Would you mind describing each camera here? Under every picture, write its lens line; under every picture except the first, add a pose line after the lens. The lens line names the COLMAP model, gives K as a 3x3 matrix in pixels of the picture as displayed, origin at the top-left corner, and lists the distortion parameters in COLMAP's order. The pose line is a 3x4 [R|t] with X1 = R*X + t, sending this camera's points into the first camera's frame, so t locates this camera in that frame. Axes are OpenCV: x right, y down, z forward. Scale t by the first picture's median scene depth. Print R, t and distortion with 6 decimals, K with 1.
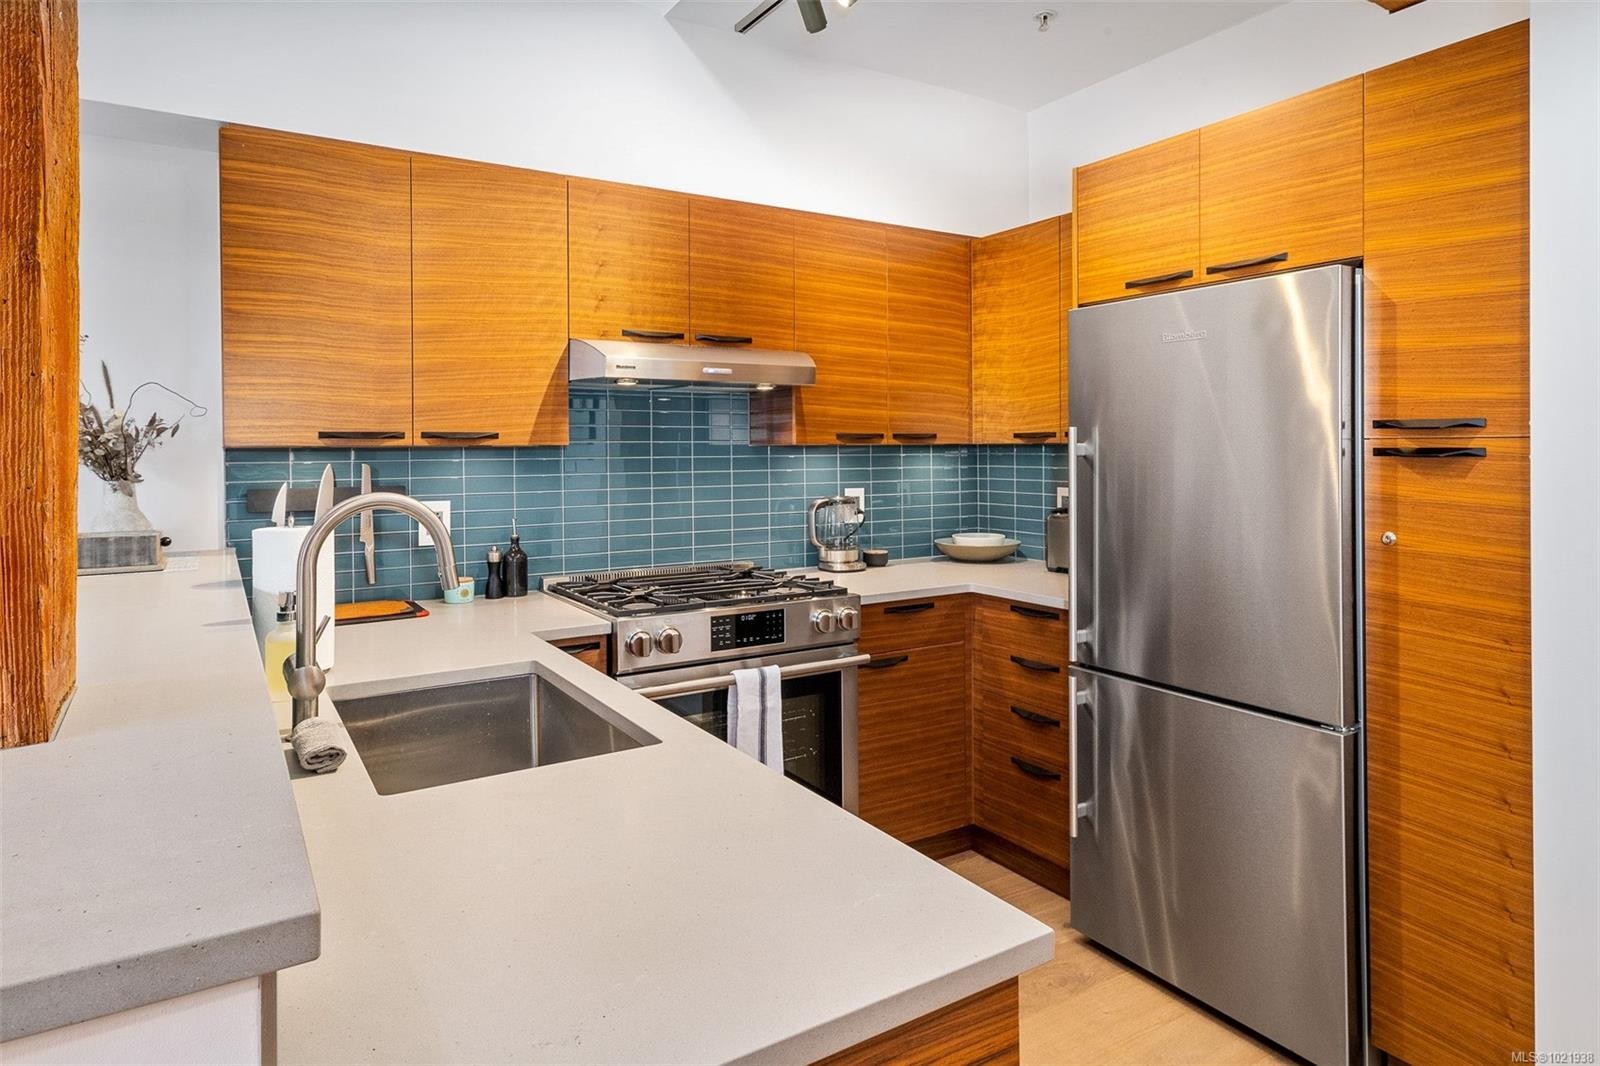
lens RADIAL K [[945.8, 0, 790.6], [0, 945.8, 452.2], [0, 0, 1]] dist [0.015057, 0.002414]
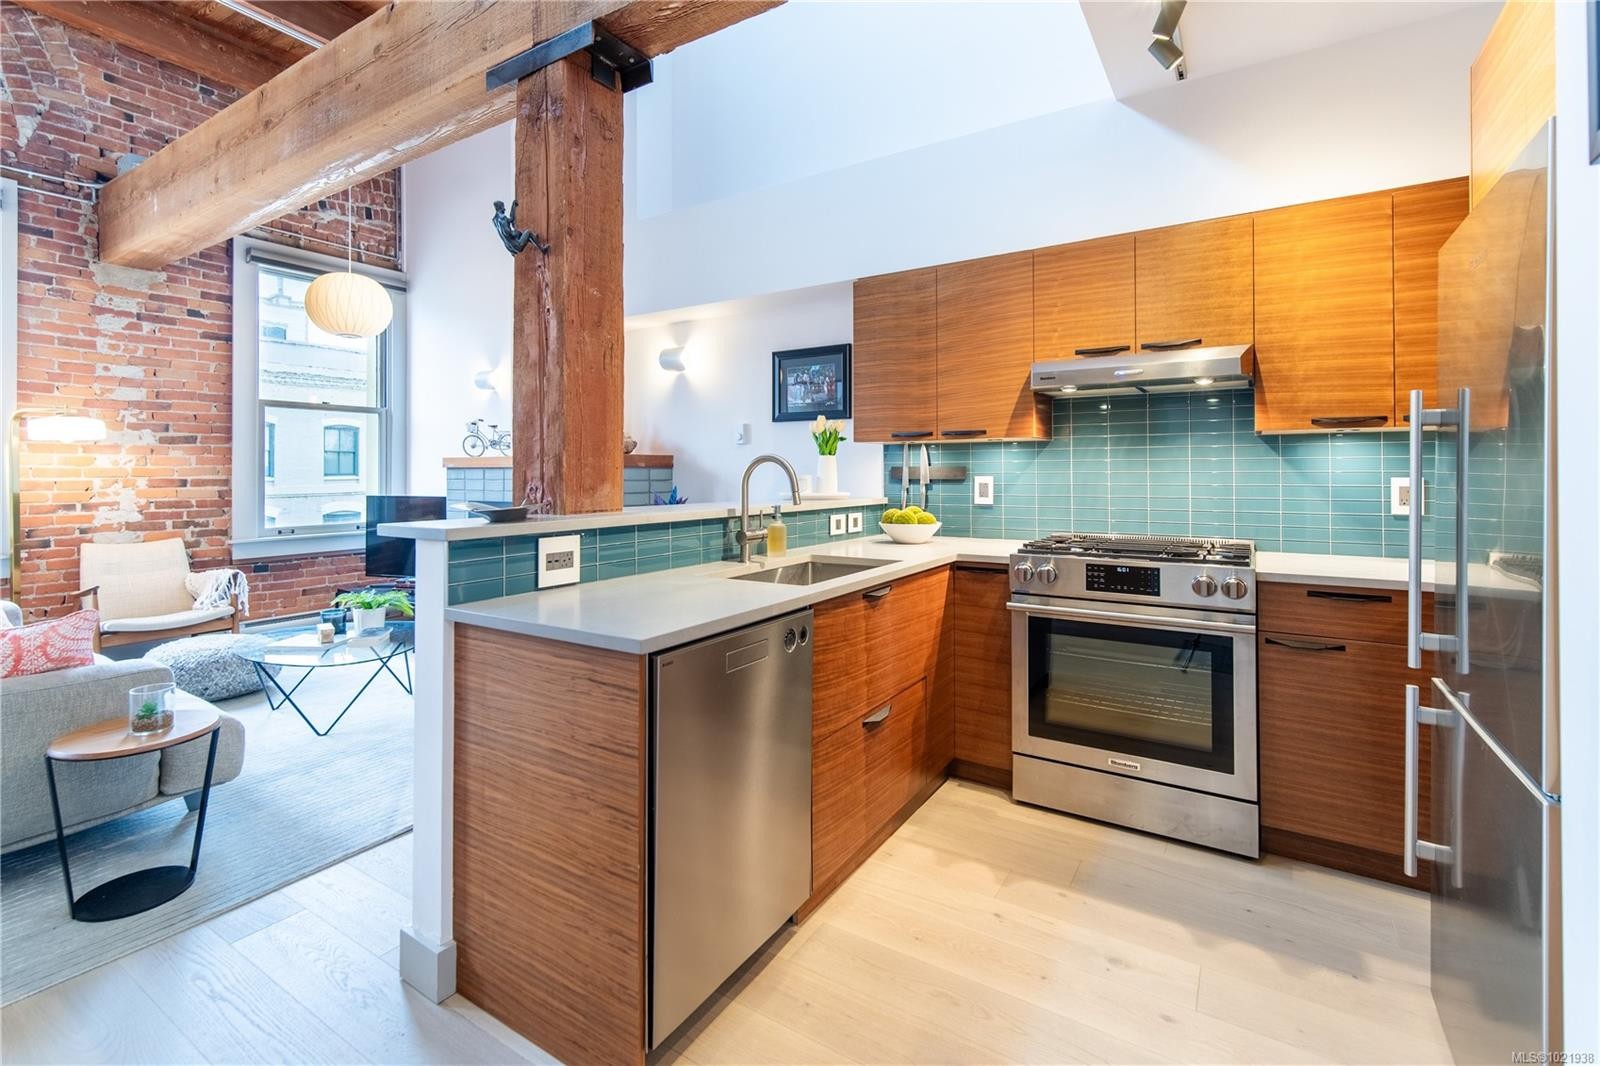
lens RADIAL K [[716.0, 0, 798.3], [0, 716.0, 471.6], [0, 0, 1]] dist [0.007805, -0.002142]
pose [[0.424356, 0.003384, -0.905489, 0.637448], [-0.007370, 0.999973, 0.000283, 0.051151], [0.905466, 0.006553, 0.424369, 0.236192]]
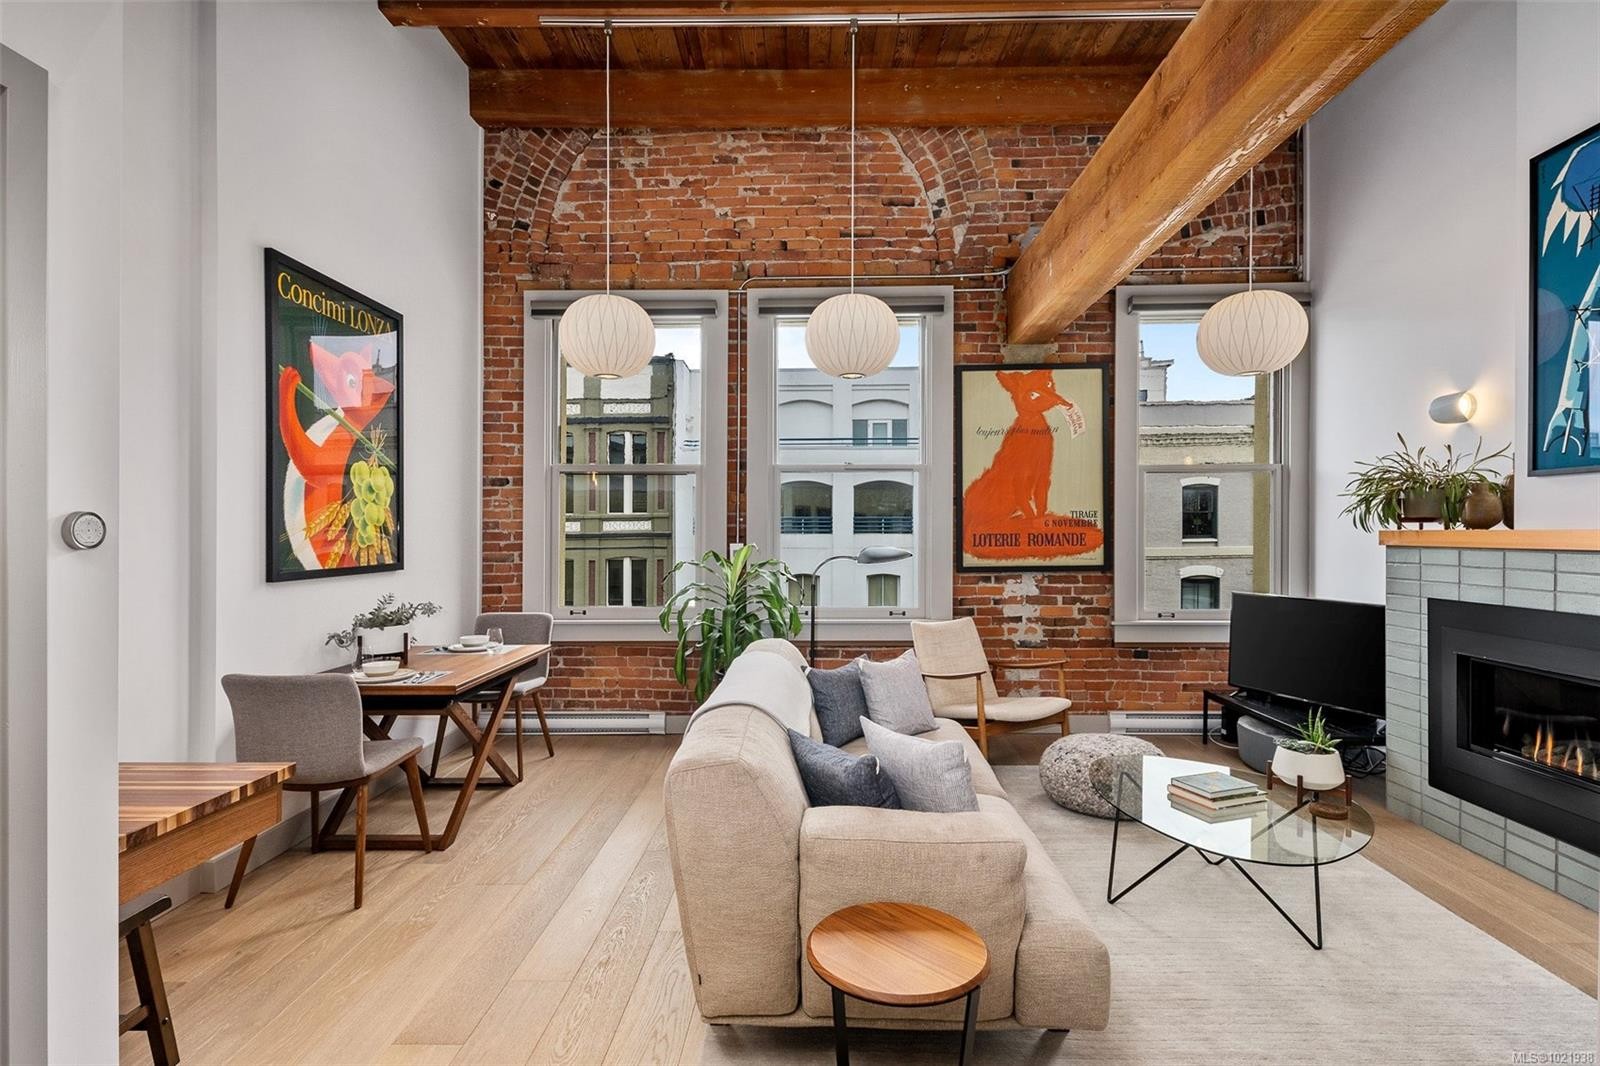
lens RADIAL K [[783.4, 0, 803.6], [0, 783.4, 533.8], [0, 0, 1]] dist [0.017403, -0.000199]
pose [[-0.556487, 0.005439, -0.830839, 0.259131], [-0.003388, 0.999955, 0.008815, 0.017093], [0.830849, 0.007720, -0.556444, 0.114378]]
